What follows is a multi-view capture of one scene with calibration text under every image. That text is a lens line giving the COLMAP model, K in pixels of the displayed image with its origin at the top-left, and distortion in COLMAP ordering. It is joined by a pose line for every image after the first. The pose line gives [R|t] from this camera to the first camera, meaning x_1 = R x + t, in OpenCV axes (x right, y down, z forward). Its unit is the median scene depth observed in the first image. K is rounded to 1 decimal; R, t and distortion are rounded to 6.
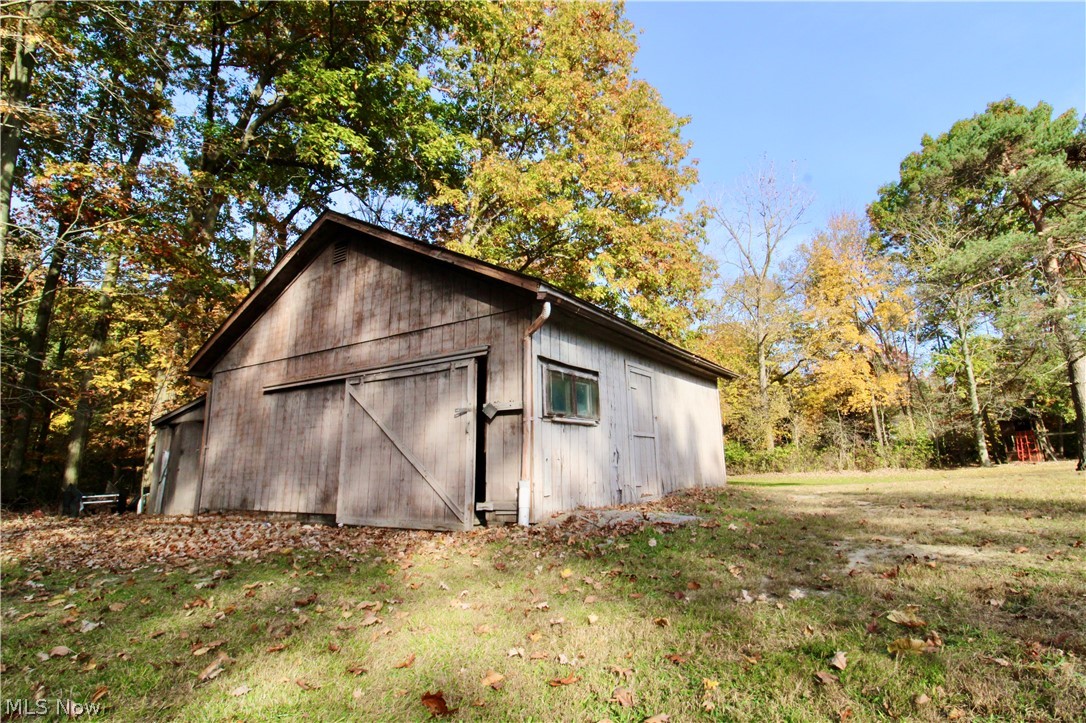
lens RADIAL K [[525.7, 0, 543.0], [0, 525.7, 361.5], [0, 0, 1]] dist [0.000197, 0.000026]
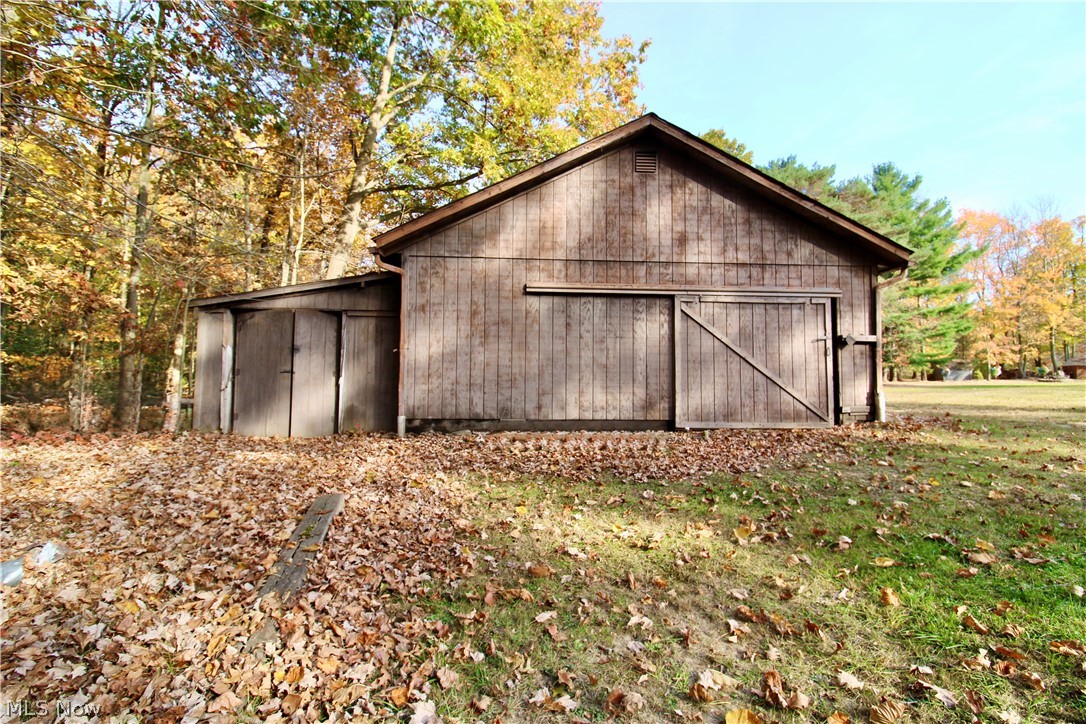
lens RADIAL K [[525.7, 0, 543.0], [0, 525.7, 362.0], [0, 0, 1]] dist [0.000197, 0.000026]
pose [[0.810782, 0.052399, 0.582998, -1.207117], [-0.137128, 0.985272, 0.102151, 0.094079], [-0.569059, -0.162768, 0.806026, 0.287486]]
